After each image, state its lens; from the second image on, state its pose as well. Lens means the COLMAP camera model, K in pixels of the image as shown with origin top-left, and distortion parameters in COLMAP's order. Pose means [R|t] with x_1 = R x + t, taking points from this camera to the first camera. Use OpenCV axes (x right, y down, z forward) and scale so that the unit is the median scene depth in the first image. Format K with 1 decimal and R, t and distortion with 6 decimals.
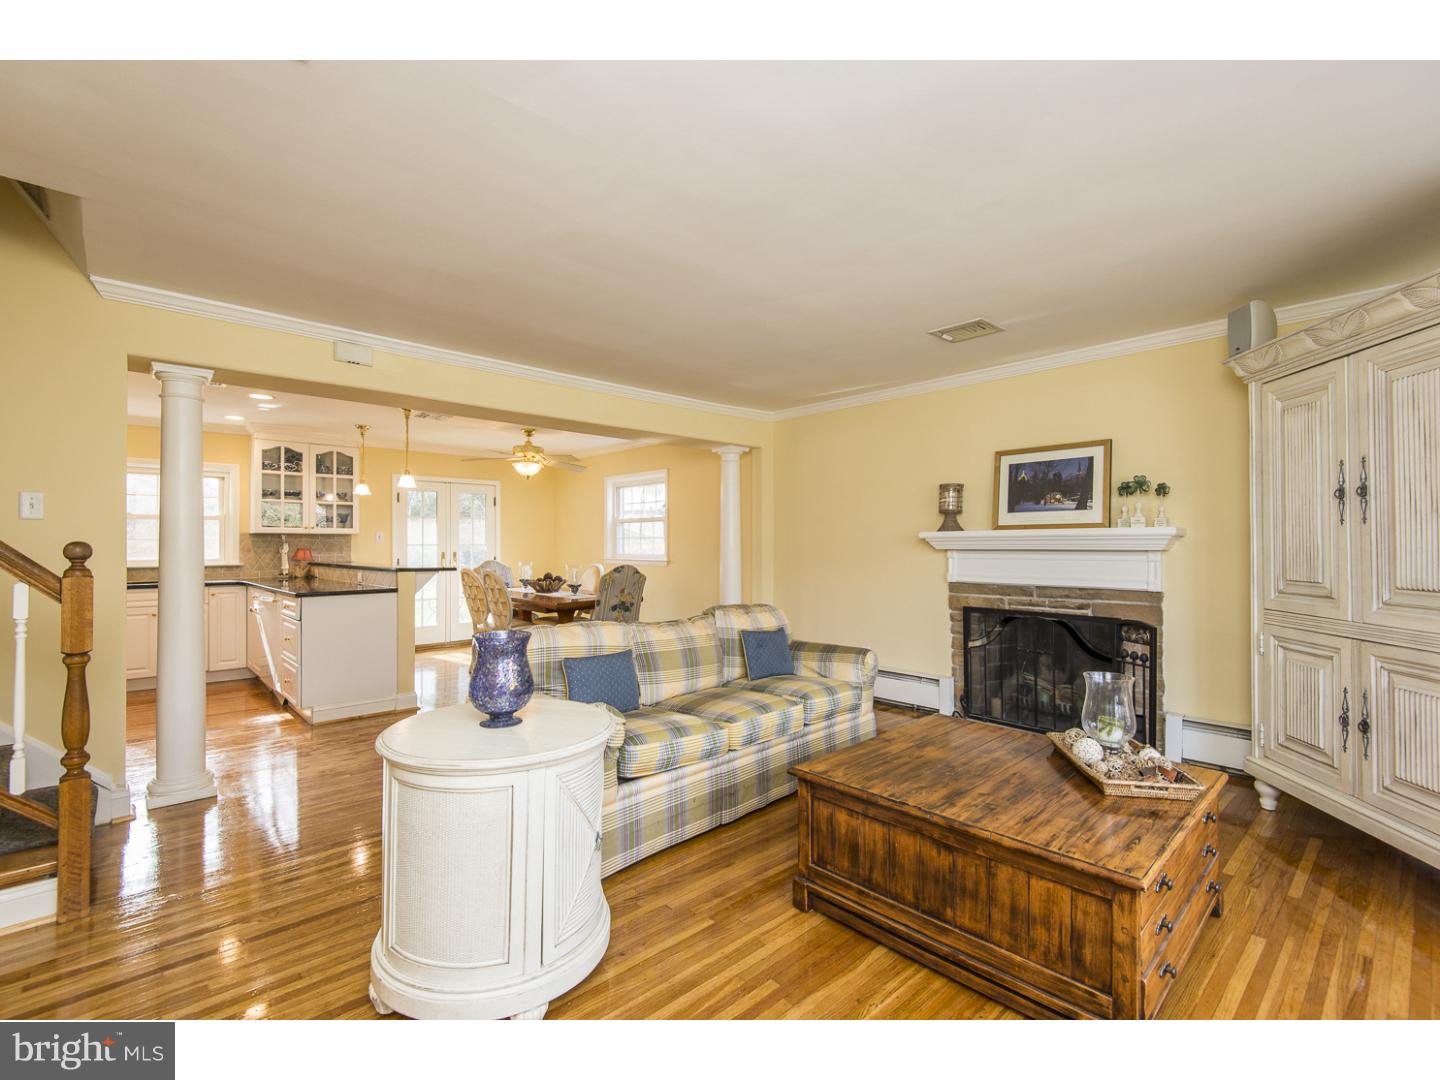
lens RADIAL K [[655.8, 0, 716.5], [0, 655.8, 539.4], [0, 0, 1]] dist [0.024066, -0.005263]
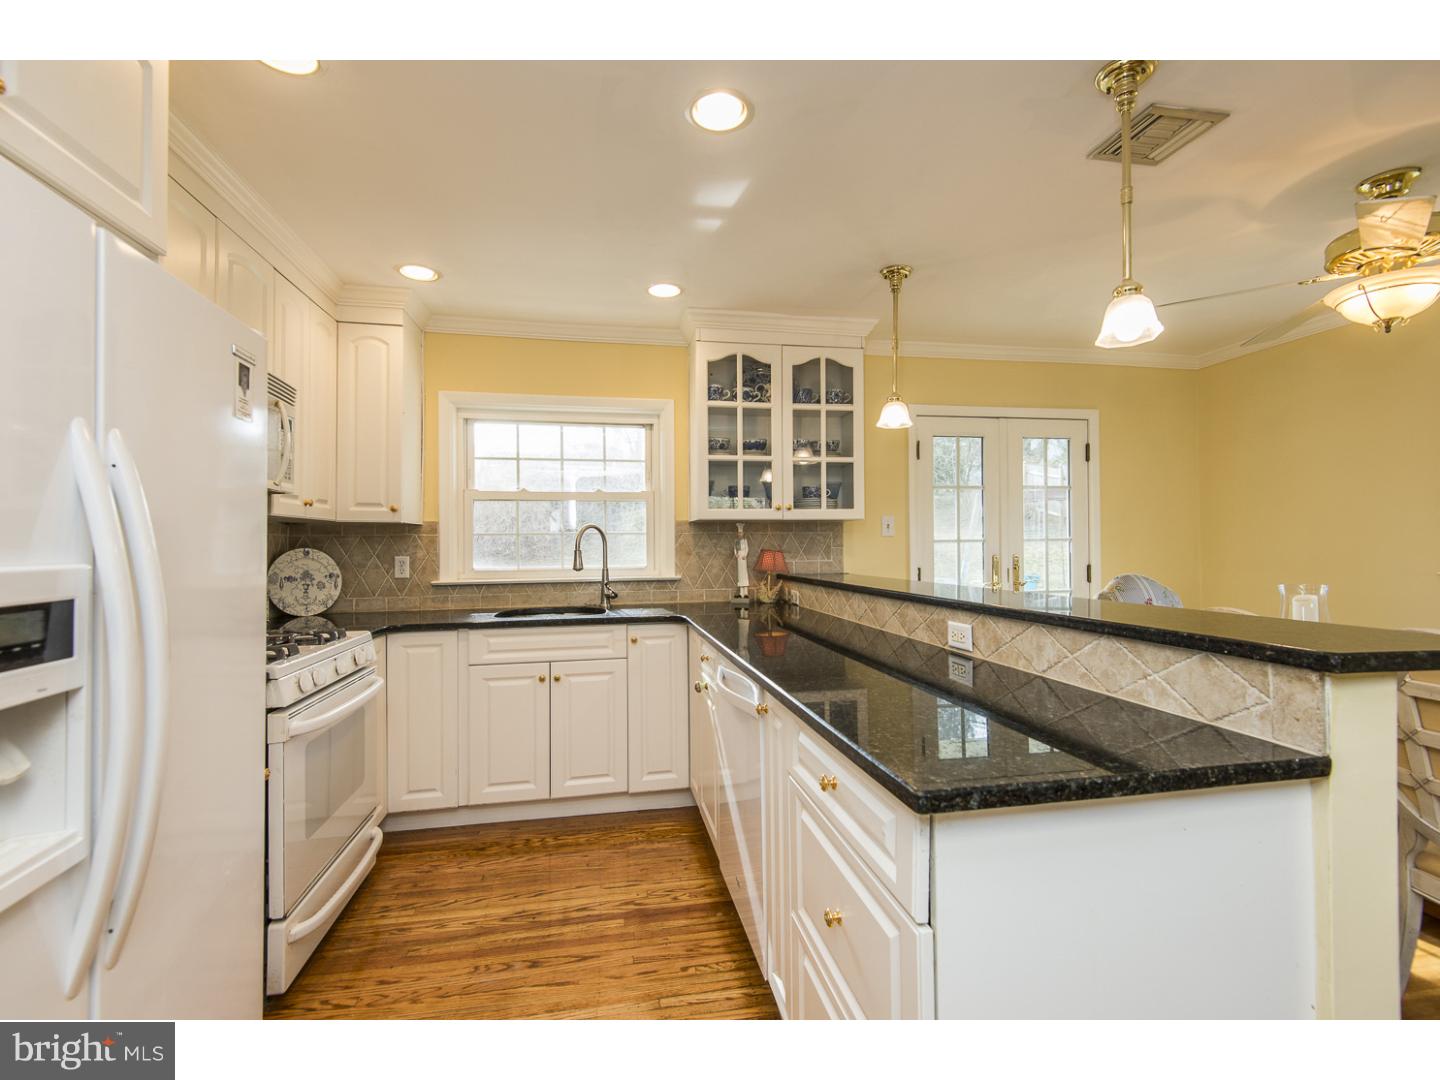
lens RADIAL K [[655.8, 0, 727.7], [0, 655.8, 540.5], [0, 0, 1]] dist [0.024066, -0.005263]
pose [[0.854546, -0.009457, -0.519290, -0.388265], [0.010477, 0.999945, -0.000969, 0.007312], [0.519271, -0.004612, 0.854597, 0.541822]]
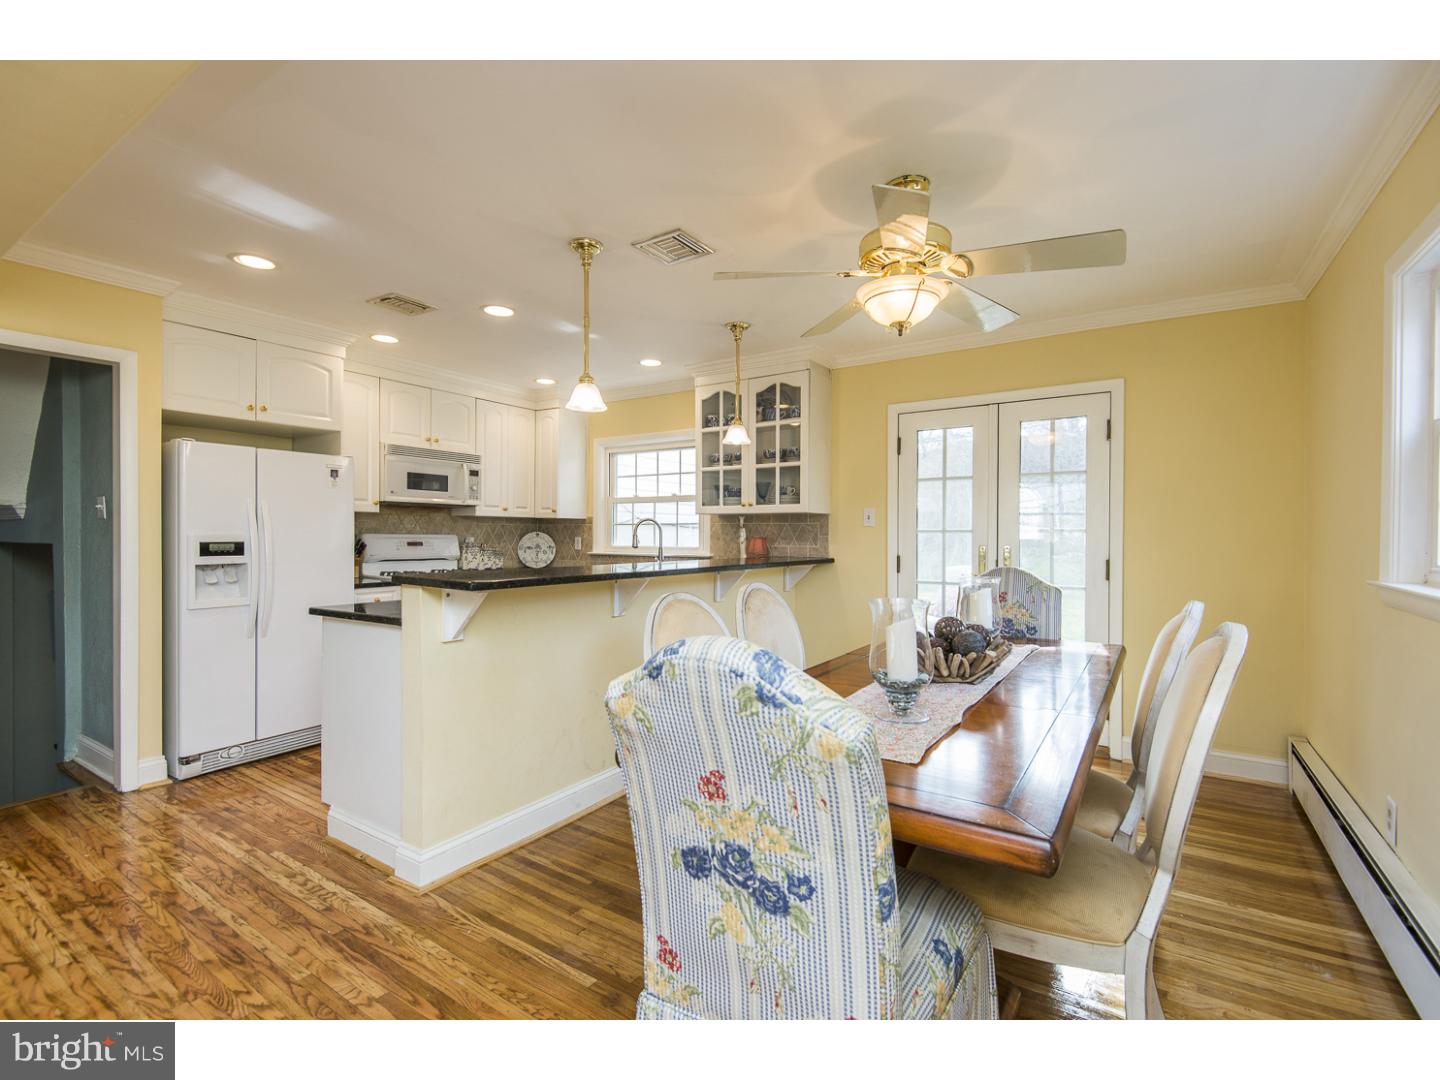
lens RADIAL K [[655.8, 0, 709.9], [0, 655.8, 536.6], [0, 0, 1]] dist [0.024066, -0.005263]
pose [[0.240998, 0.005887, -0.970508, 0.020300], [0.001736, 0.999977, 0.006496, 0.010209], [0.970524, -0.003250, 0.240982, 0.803586]]
